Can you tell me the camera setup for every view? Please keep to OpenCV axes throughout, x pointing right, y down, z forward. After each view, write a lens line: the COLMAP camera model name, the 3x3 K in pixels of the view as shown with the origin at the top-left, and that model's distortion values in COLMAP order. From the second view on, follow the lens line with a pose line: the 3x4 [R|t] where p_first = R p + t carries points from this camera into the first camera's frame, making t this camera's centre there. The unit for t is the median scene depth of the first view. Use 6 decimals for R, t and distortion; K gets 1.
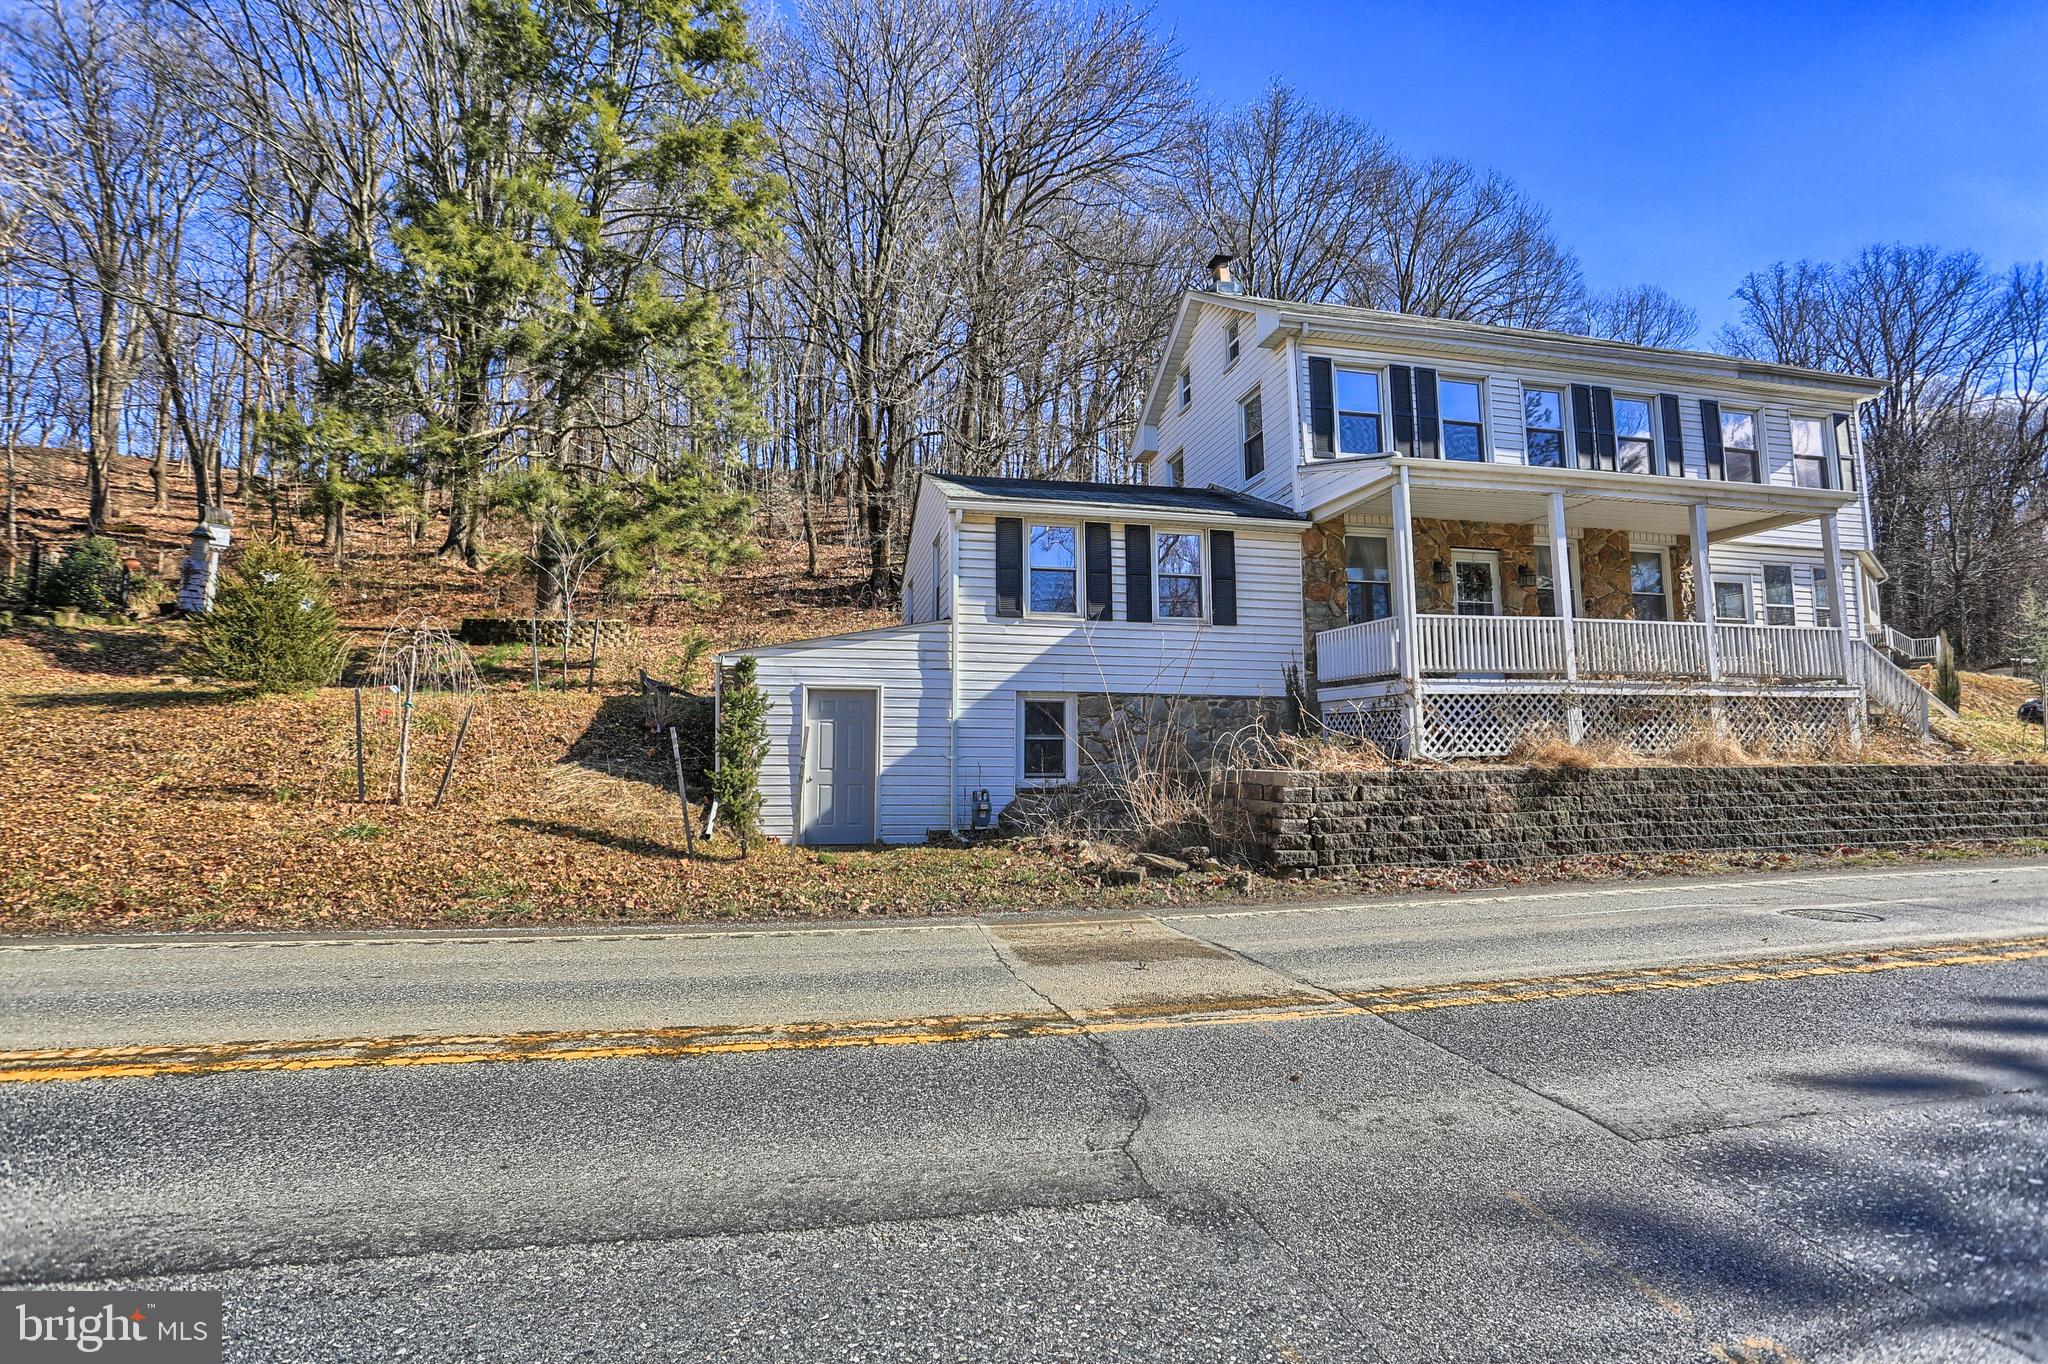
lens RADIAL K [[980.9, 0, 1025.9], [0, 980.9, 658.9], [0, 0, 1]] dist [-0.078795, 0.042119]
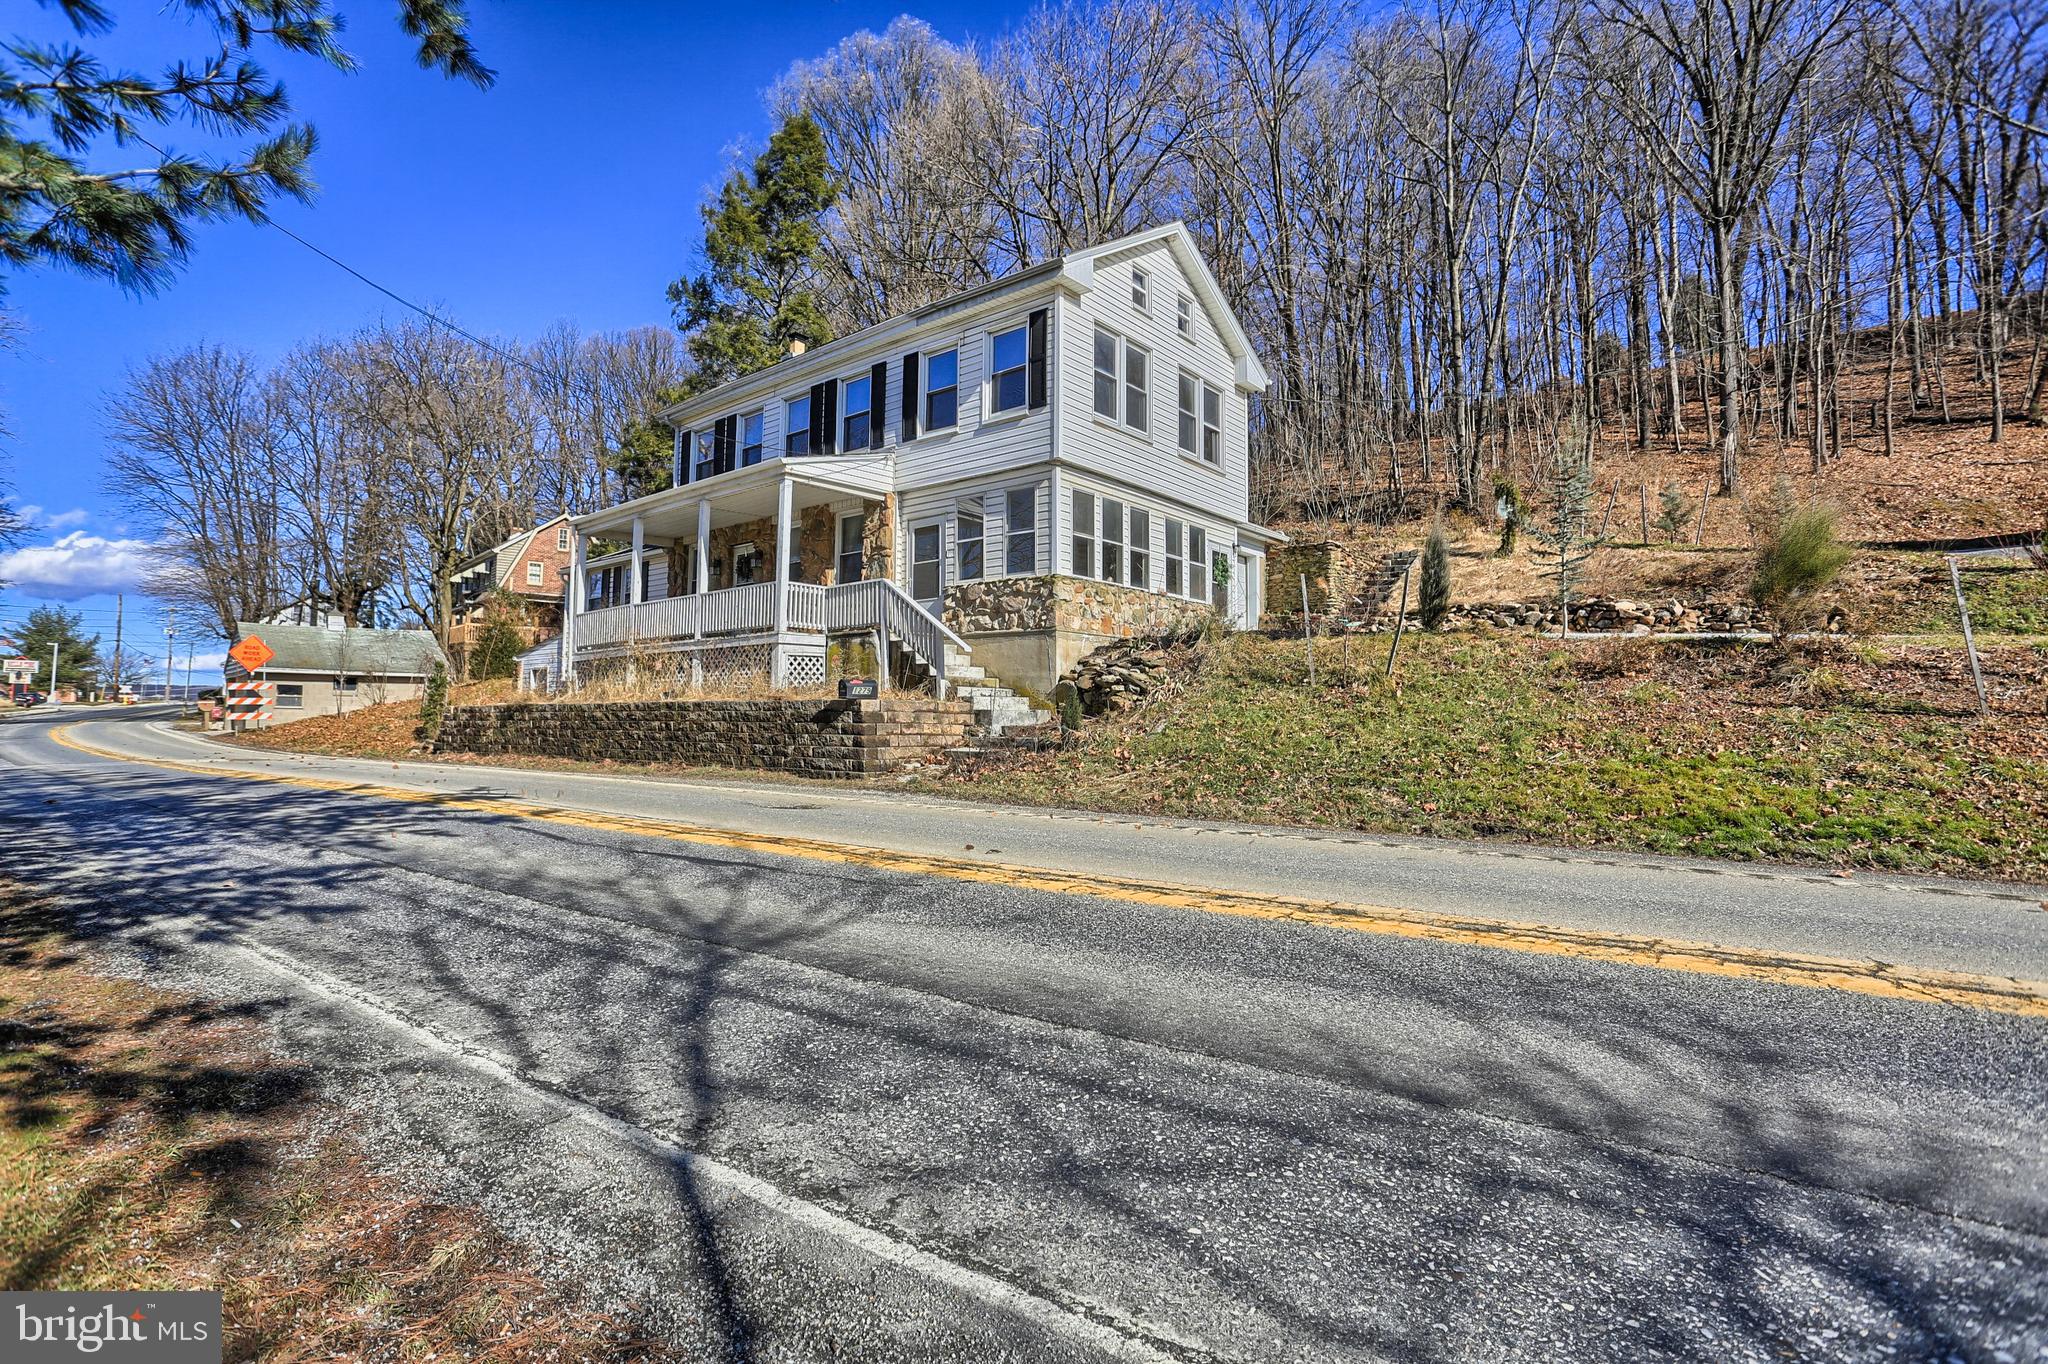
lens RADIAL K [[980.9, 0, 1025.9], [0, 980.9, 658.9], [0, 0, 1]] dist [-0.078795, 0.042119]
pose [[0.622199, -0.042997, -0.781677, 1.984056], [0.086256, 0.996177, 0.013862, 0.069130], [0.778093, -0.076049, 0.623529, 0.503663]]
